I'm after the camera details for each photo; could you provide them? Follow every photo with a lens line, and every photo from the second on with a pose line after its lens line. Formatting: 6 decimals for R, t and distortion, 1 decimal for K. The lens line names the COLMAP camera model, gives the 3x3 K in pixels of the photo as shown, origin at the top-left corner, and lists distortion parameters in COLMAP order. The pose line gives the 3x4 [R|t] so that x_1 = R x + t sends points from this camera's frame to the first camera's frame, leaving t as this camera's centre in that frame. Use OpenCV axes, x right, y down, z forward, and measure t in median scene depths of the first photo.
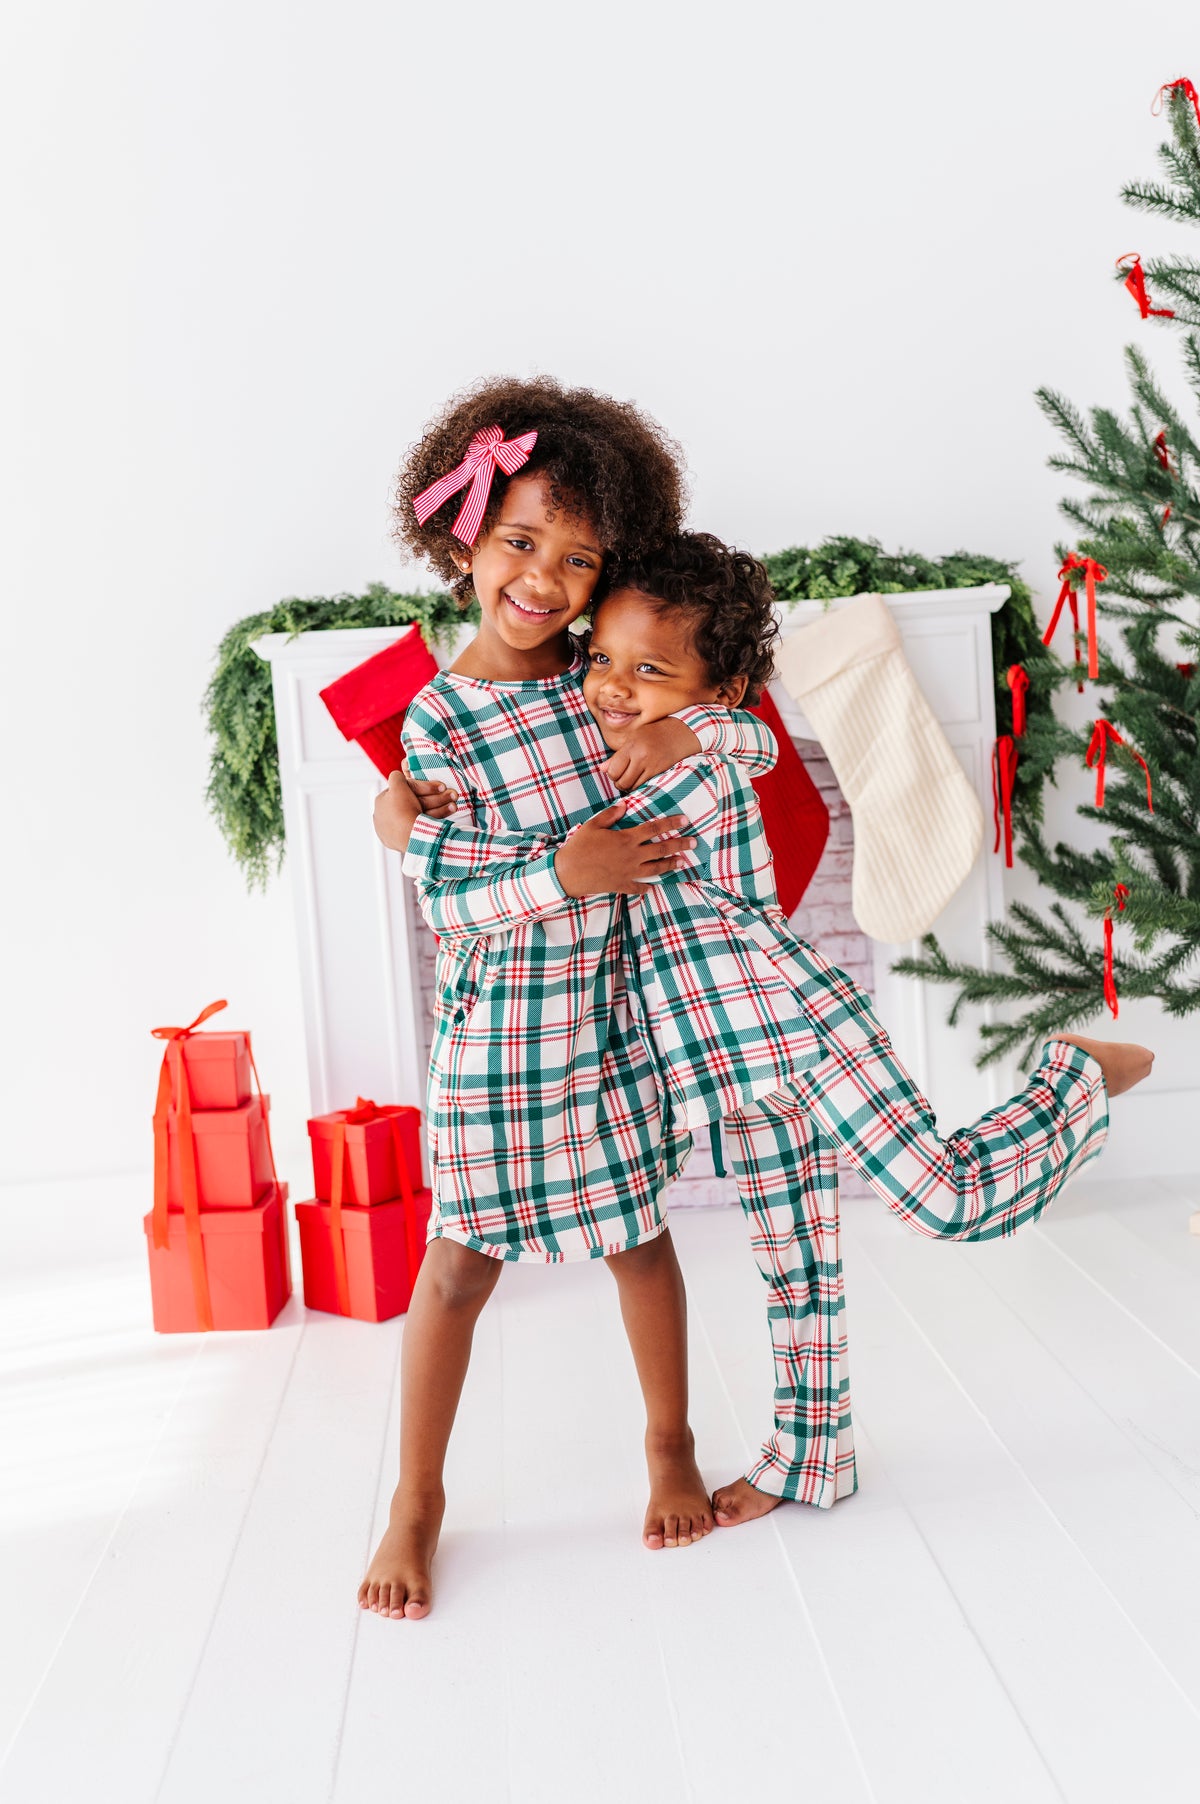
lens RADIAL K [[1831.5, 0, 569.8], [0, 1831.5, 899.4], [0, 0, 1]] dist [-0.007841, 0.000000]
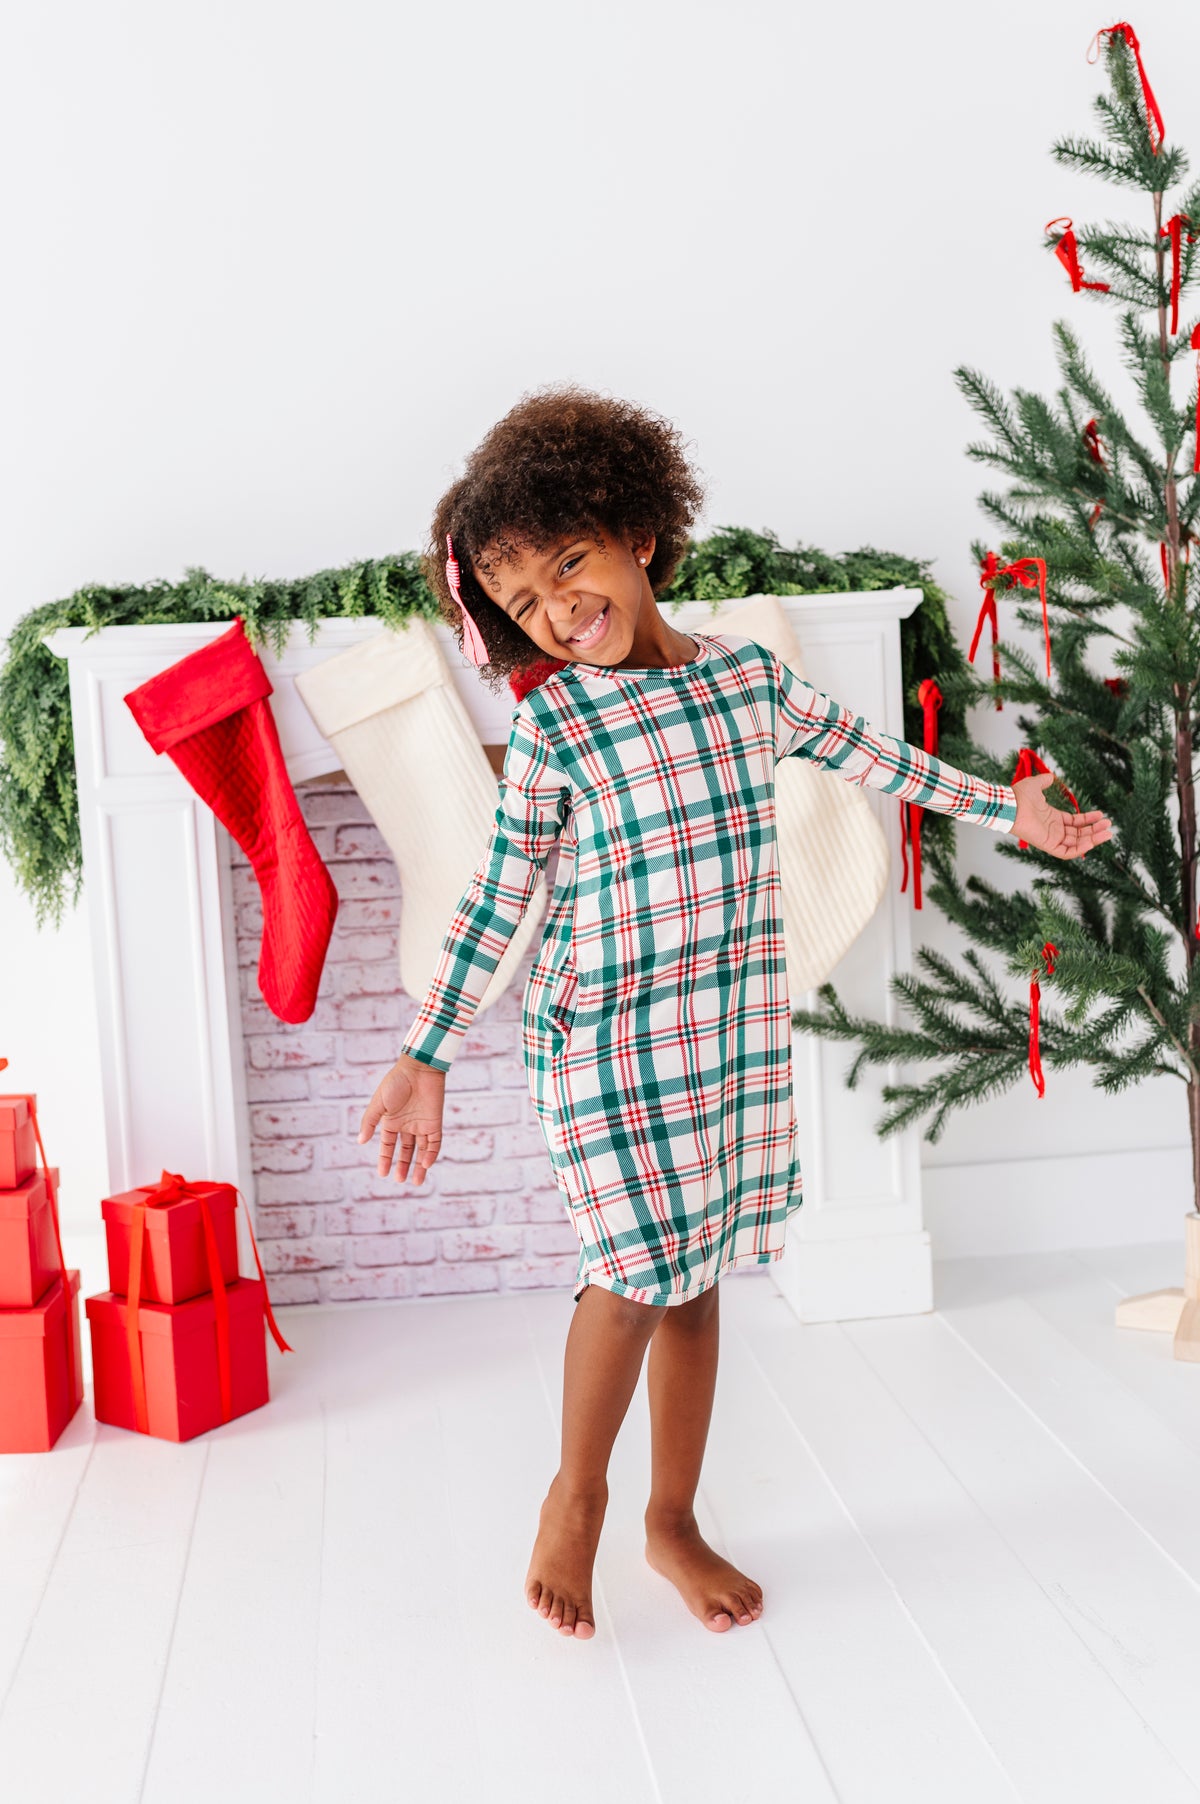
lens RADIAL K [[1831.5, 0, 571.3], [0, 1831.5, 840.5], [0, 0, 1]] dist [-0.007841, 0.000000]
pose [[0.997683, 0.013118, 0.066757, 0.014982], [-0.012330, 0.999850, -0.012197, -0.038063], [-0.066907, 0.011346, 0.997695, 0.134634]]
